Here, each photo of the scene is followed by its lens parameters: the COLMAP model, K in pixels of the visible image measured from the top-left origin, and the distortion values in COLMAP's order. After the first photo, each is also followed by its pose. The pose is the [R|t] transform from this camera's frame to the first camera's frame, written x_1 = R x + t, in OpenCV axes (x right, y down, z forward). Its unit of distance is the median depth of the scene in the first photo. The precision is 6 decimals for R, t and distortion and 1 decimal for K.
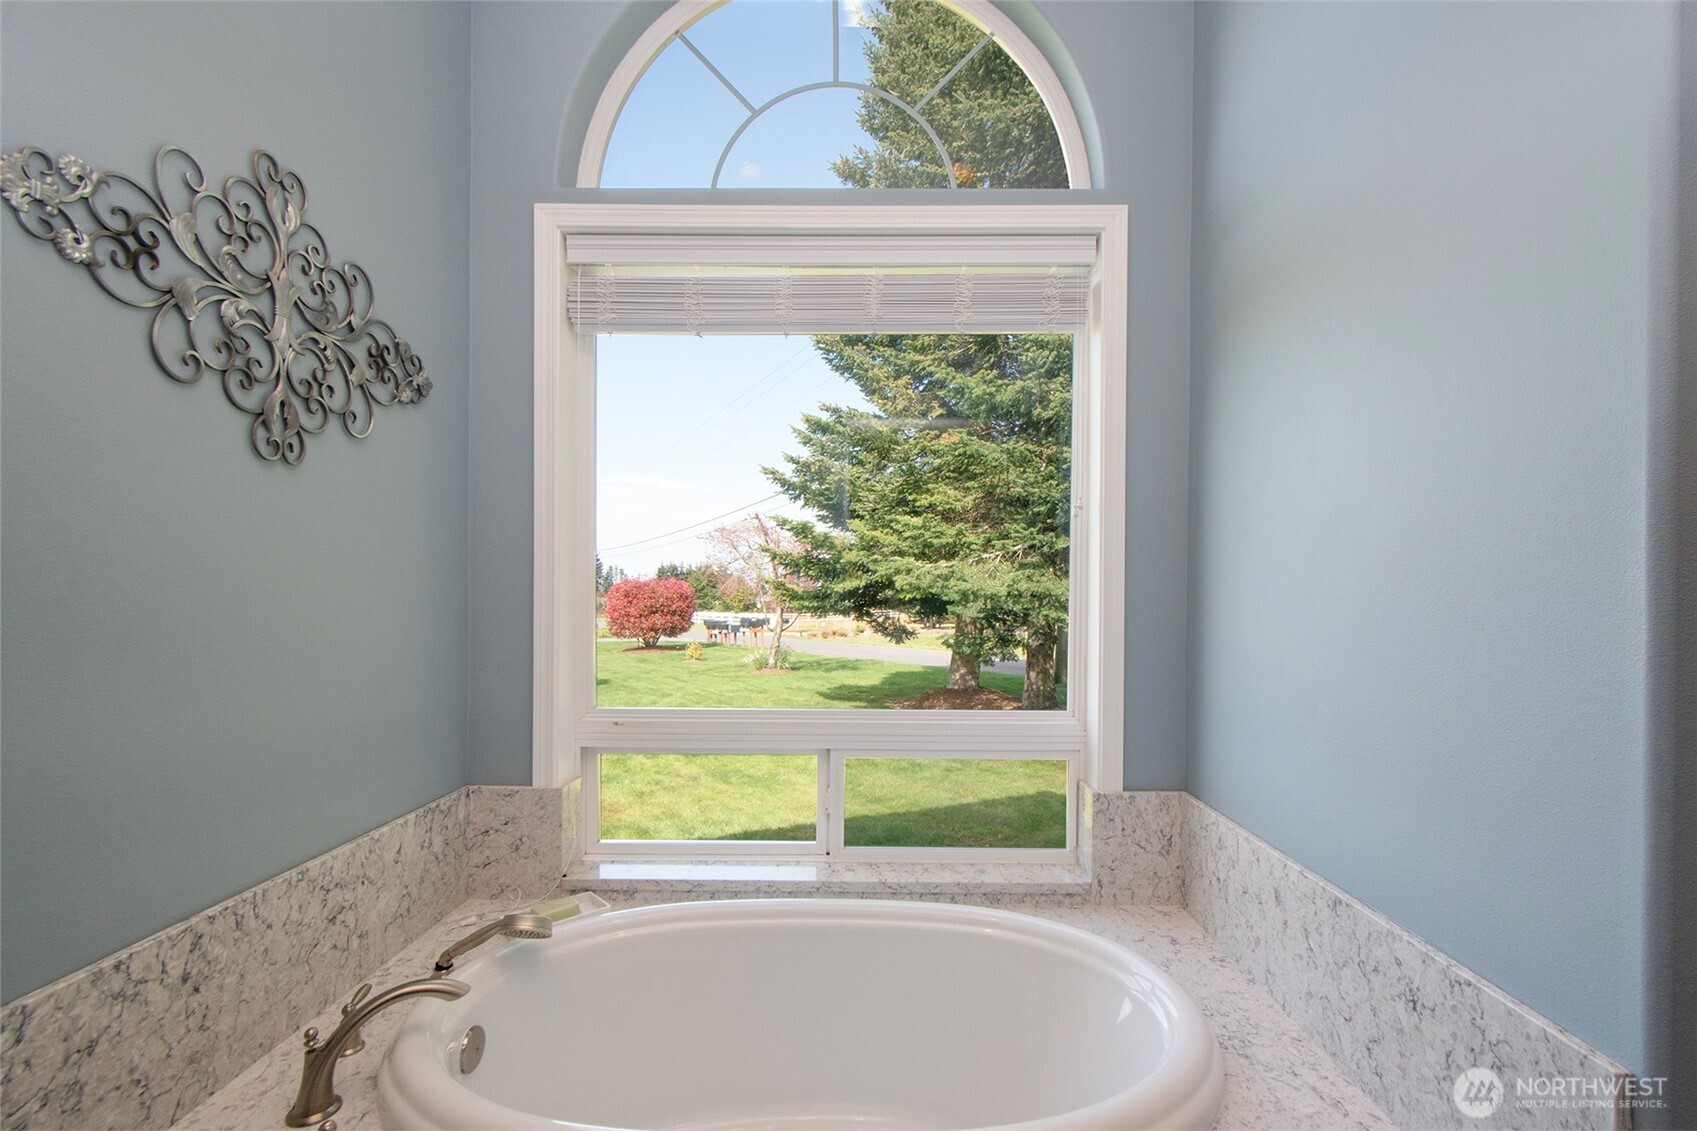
lens RADIAL K [[774.1, 0, 851.1], [0, 774.1, 586.4], [0, 0, 1]] dist [0.021173, -0.018235]
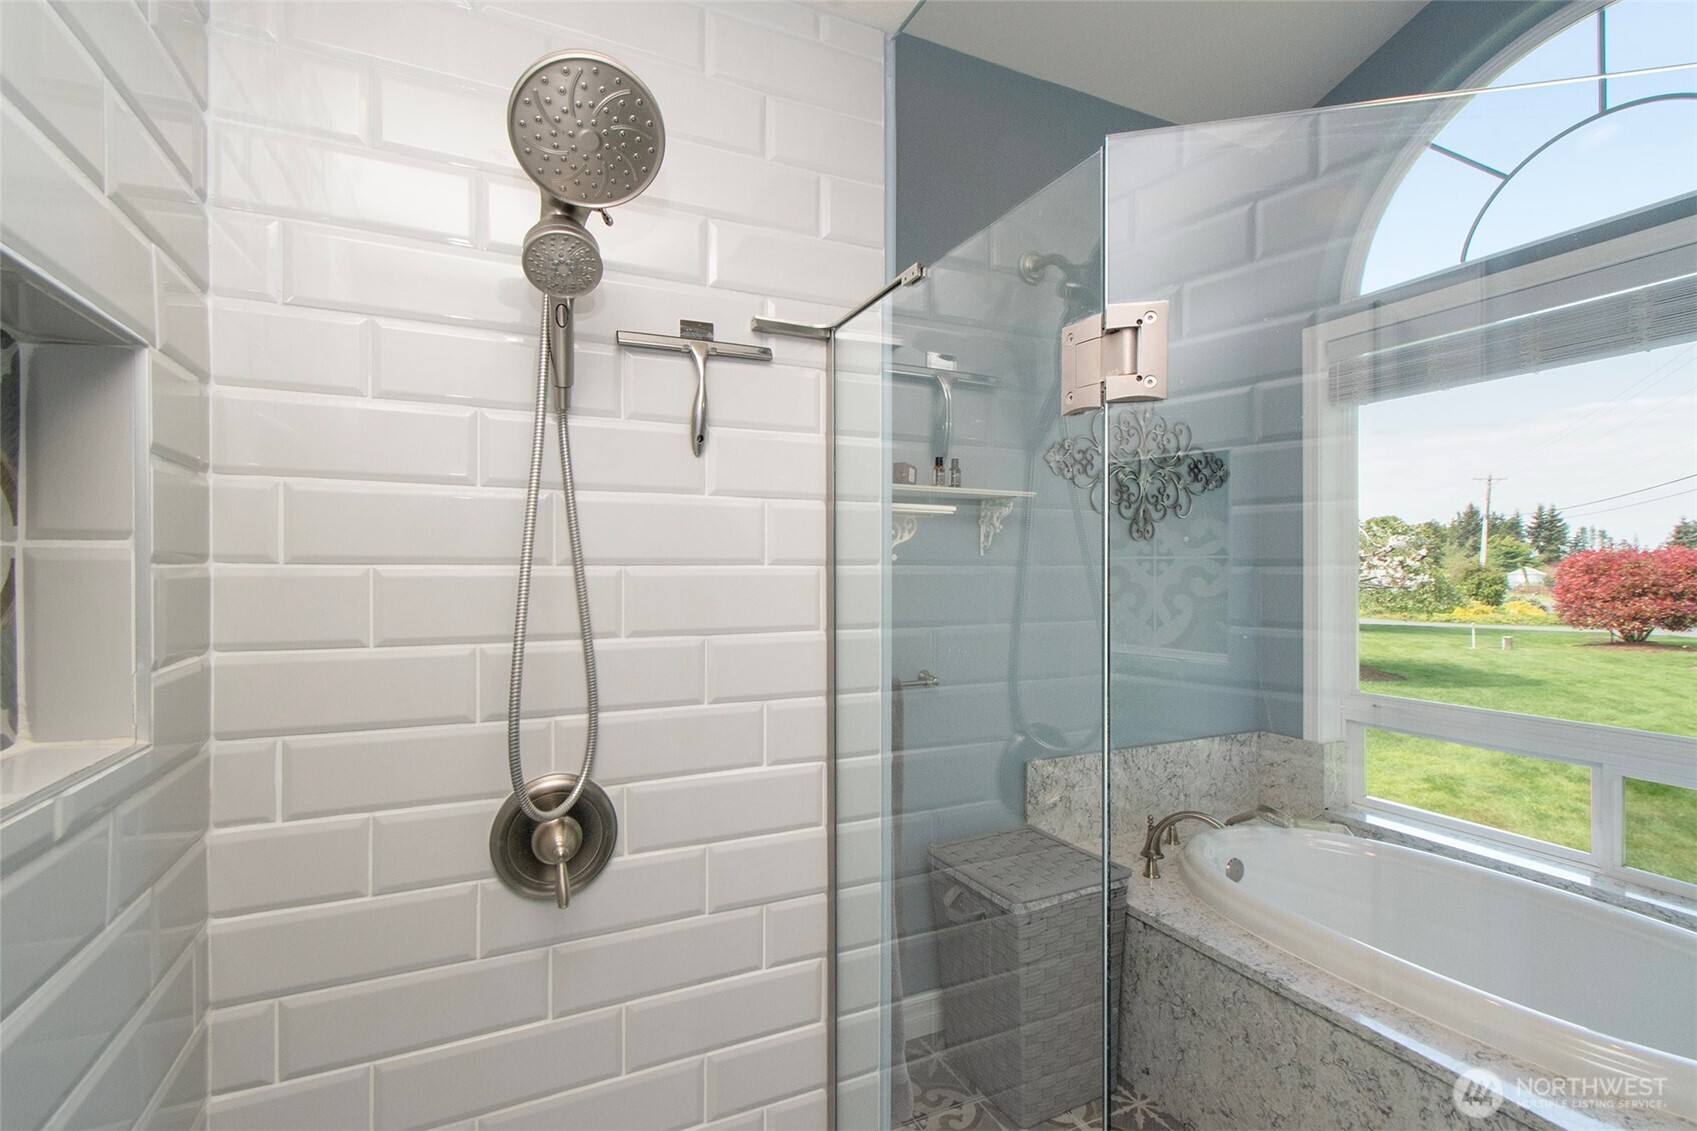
lens RADIAL K [[765.7, 0, 830.9], [0, 765.7, 566.4], [0, 0, 1]] dist [0.003238, -0.002775]
pose [[0.489154, -0.004097, -0.872188, 0.499500], [0.008465, 0.999964, 0.000050, -0.085539], [0.872156, -0.007408, 0.489172, -0.559970]]
